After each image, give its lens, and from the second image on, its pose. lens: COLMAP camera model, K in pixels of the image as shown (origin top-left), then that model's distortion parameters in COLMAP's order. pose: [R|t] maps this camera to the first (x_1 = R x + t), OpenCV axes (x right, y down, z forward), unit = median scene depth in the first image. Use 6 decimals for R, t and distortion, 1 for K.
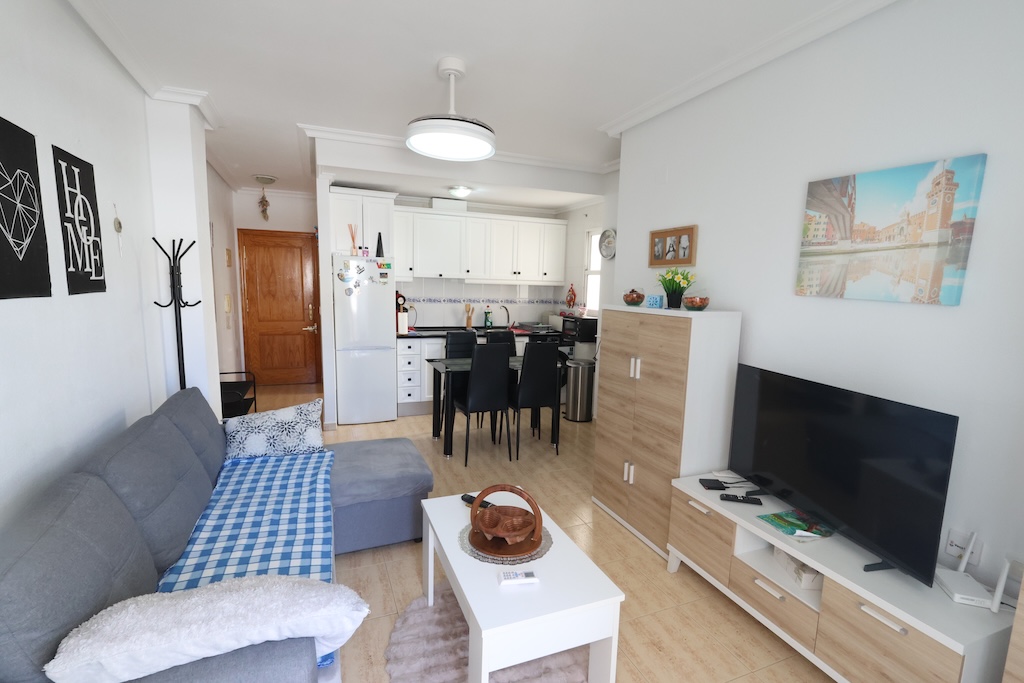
lens RADIAL K [[475.3, 0, 509.6], [0, 475.3, 342.6], [0, 0, 1]] dist [0.000535, 0.000932]
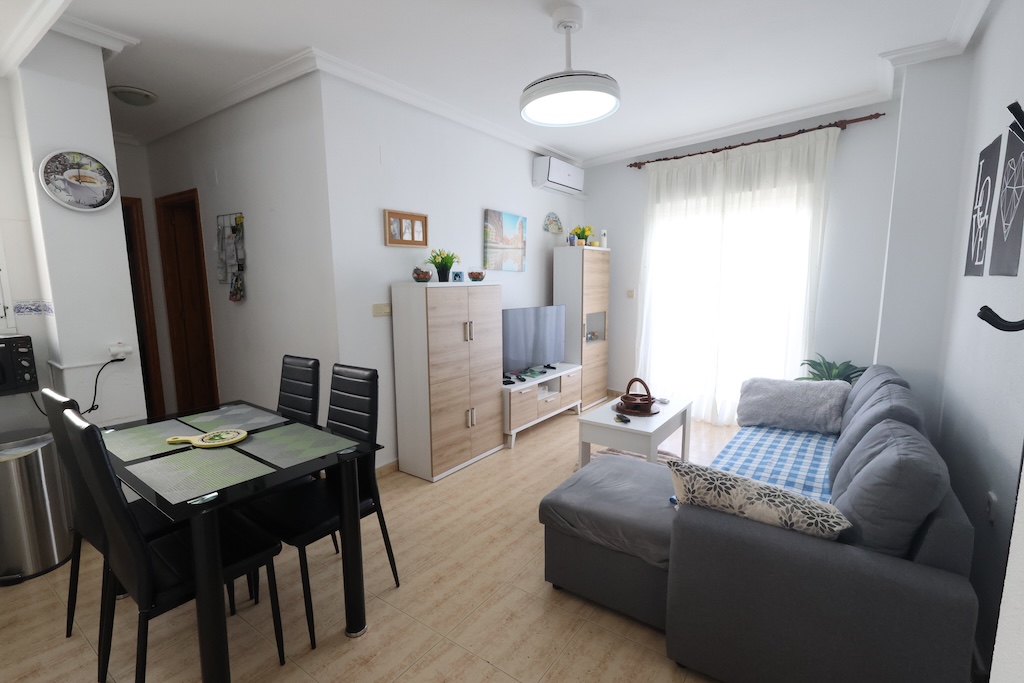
lens RADIAL K [[475.3, 0, 509.6], [0, 475.3, 342.6], [0, 0, 1]] dist [0.000535, 0.000932]
pose [[-0.526148, -0.135356, 0.839552, -0.763938], [0.101542, 0.970188, 0.220054, -0.164825], [-0.844309, 0.201031, -0.496718, 1.414966]]
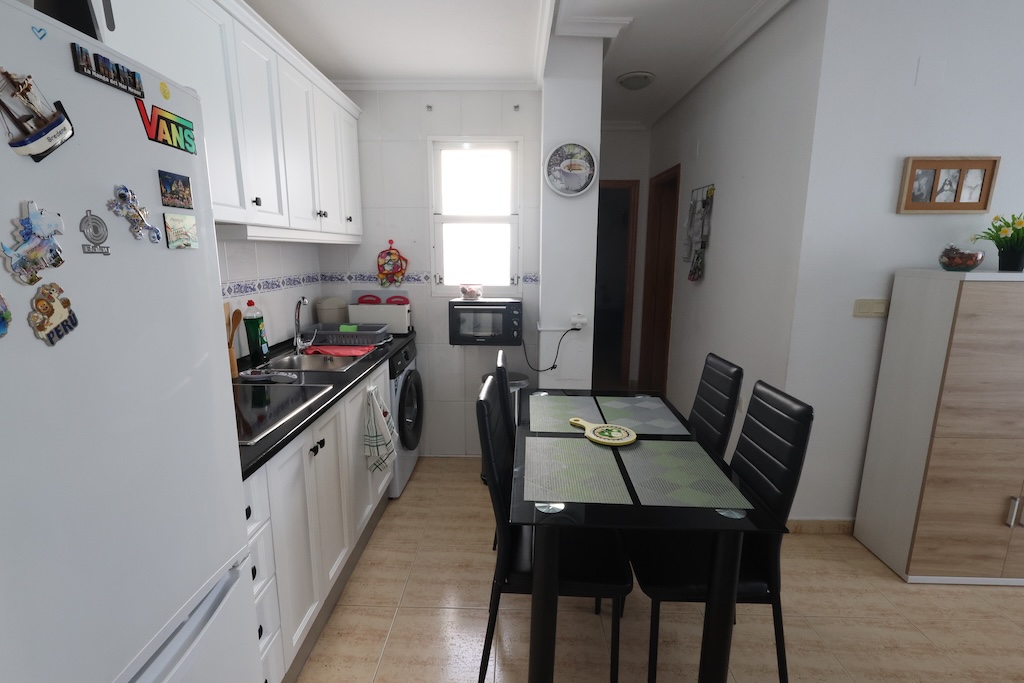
lens RADIAL K [[475.3, 0, 509.6], [0, 475.3, 342.6], [0, 0, 1]] dist [0.000535, 0.000932]
pose [[0.402059, -0.195923, 0.894406, -0.598423], [0.115806, 0.979875, 0.162587, -0.162817], [-0.908261, 0.038208, 0.416657, 1.313194]]
